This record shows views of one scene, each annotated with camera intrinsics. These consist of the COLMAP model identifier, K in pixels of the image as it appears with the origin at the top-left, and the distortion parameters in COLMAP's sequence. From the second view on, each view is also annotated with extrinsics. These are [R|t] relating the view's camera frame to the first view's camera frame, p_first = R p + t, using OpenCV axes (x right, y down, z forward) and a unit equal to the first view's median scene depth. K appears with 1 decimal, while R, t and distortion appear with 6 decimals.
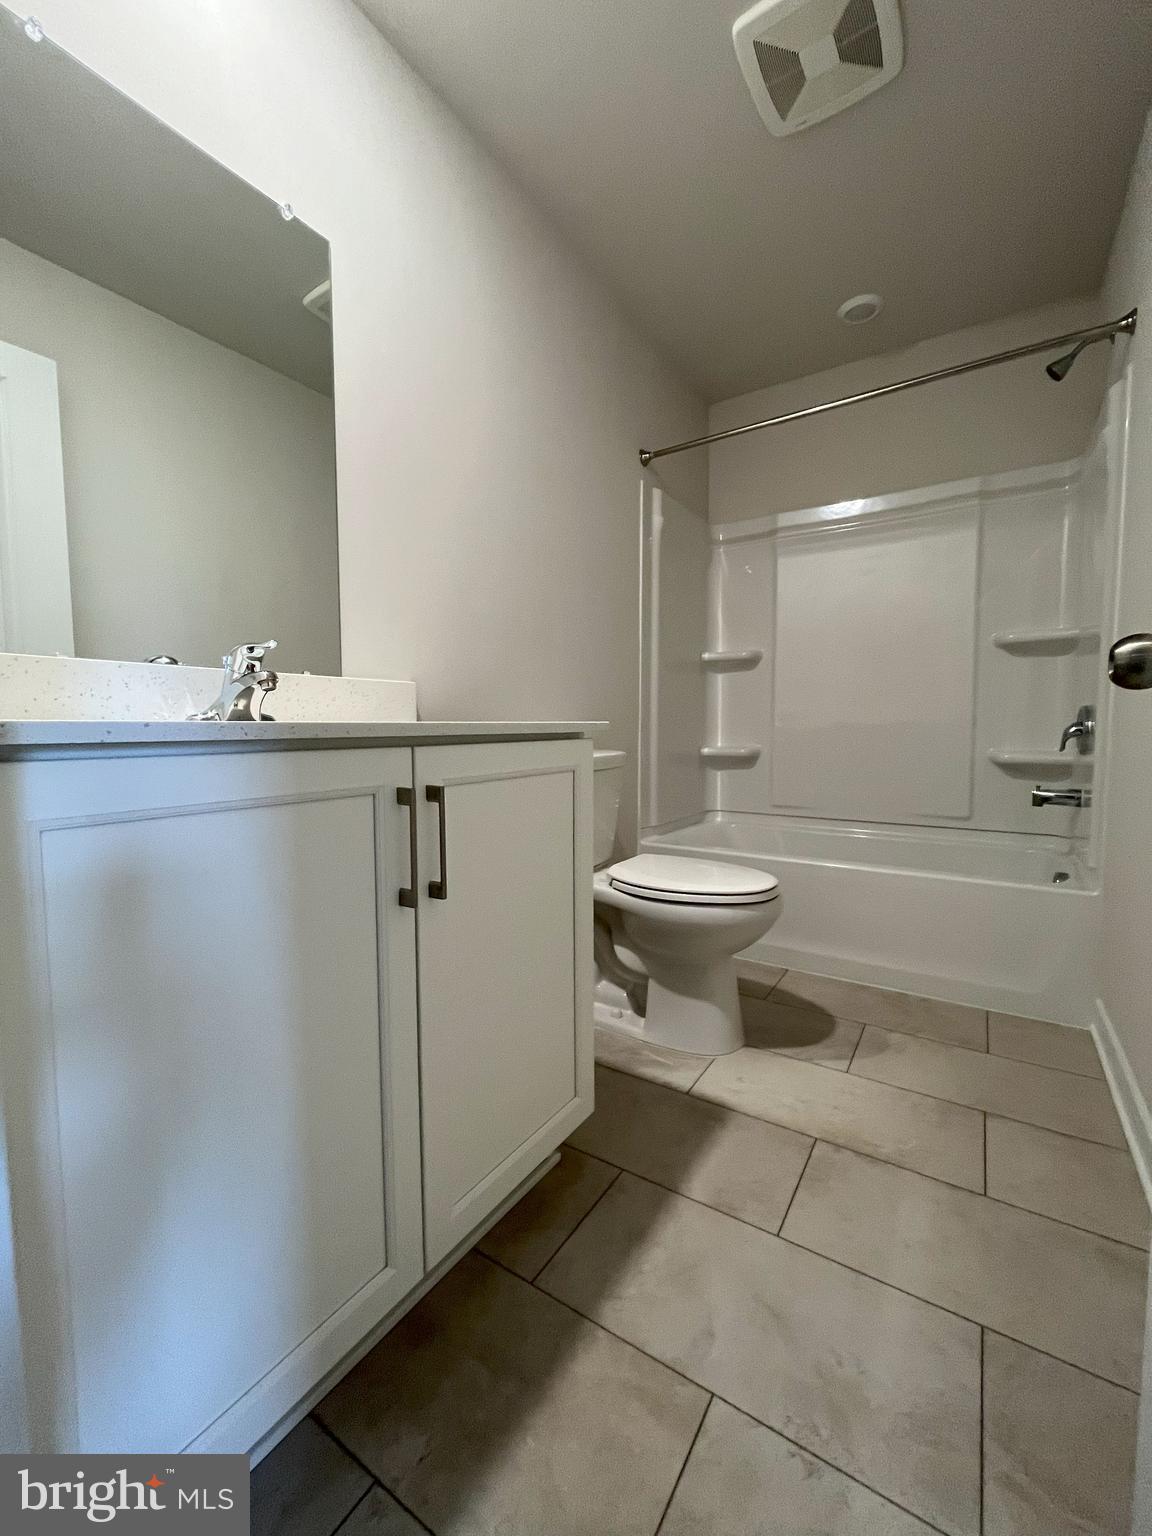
lens RADIAL K [[626.2, 0, 579.3], [0, 626.2, 766.9], [0, 0, 1]] dist [-0.002460, 0.000577]
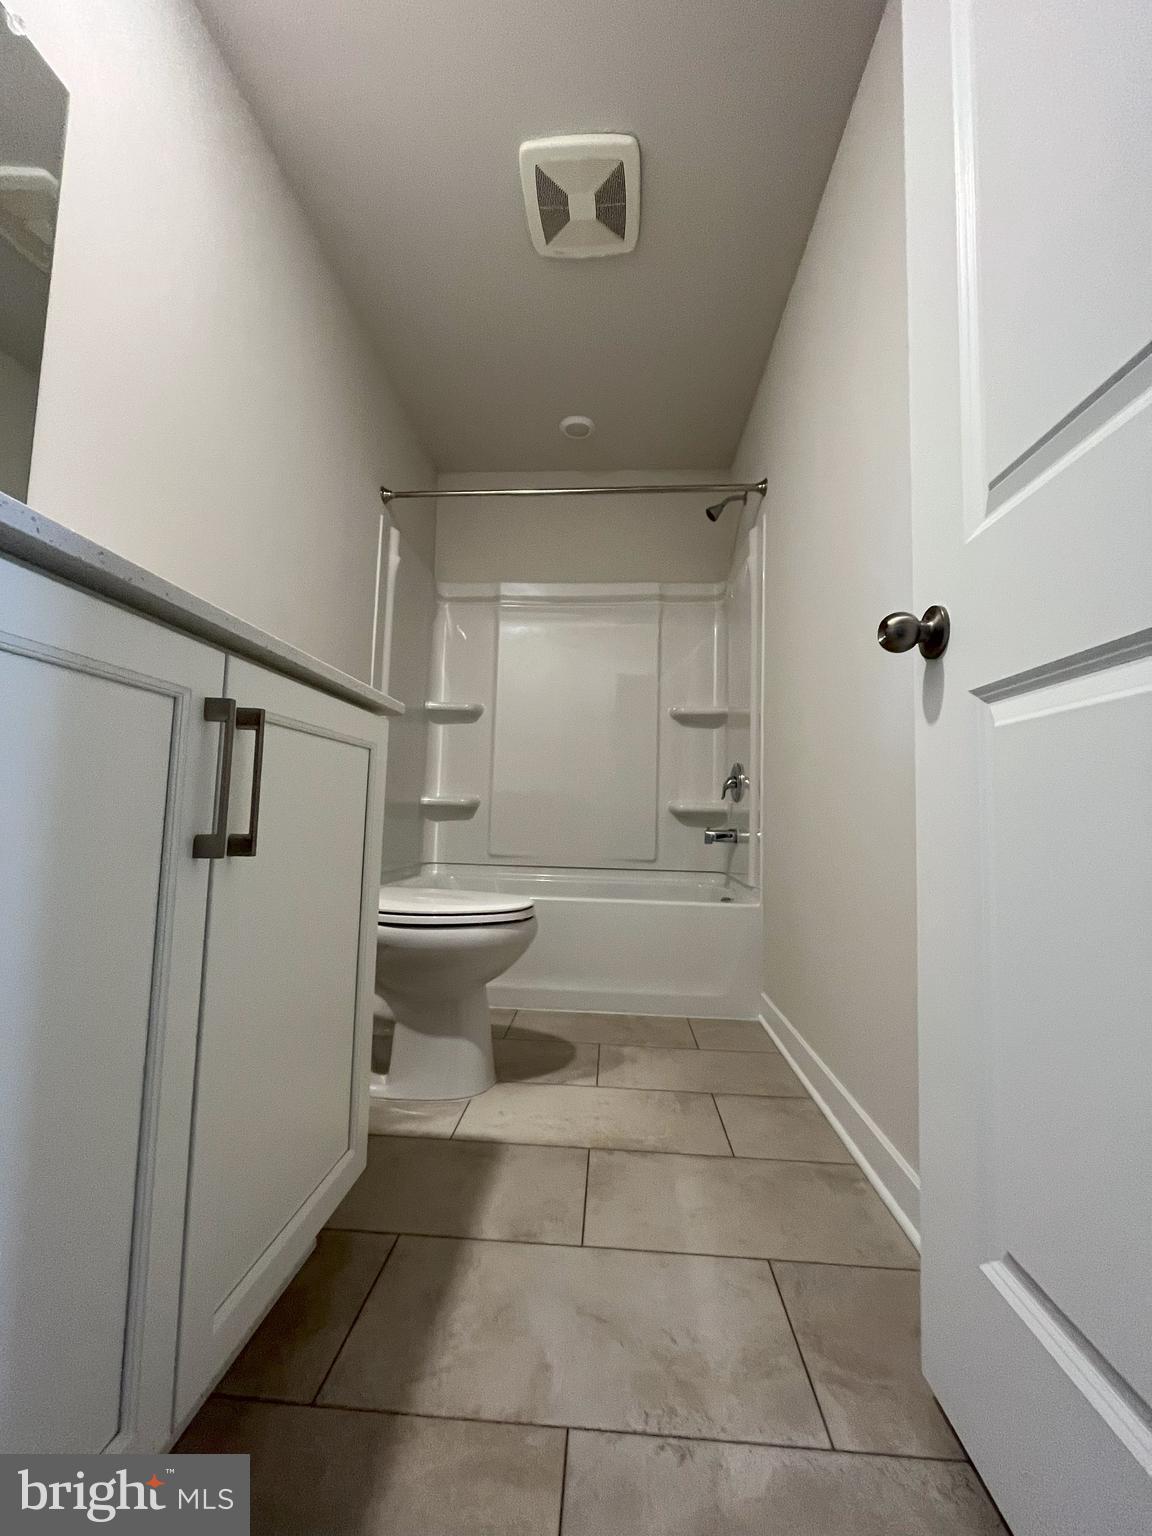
lens RADIAL K [[626.2, 0, 578.2], [0, 626.2, 767.2], [0, 0, 1]] dist [-0.002460, 0.000577]
pose [[0.868842, 0.066733, 0.490571, -0.133321], [0.002961, 0.990156, -0.139937, 0.111810], [-0.495081, 0.123035, 0.860092, 0.069106]]
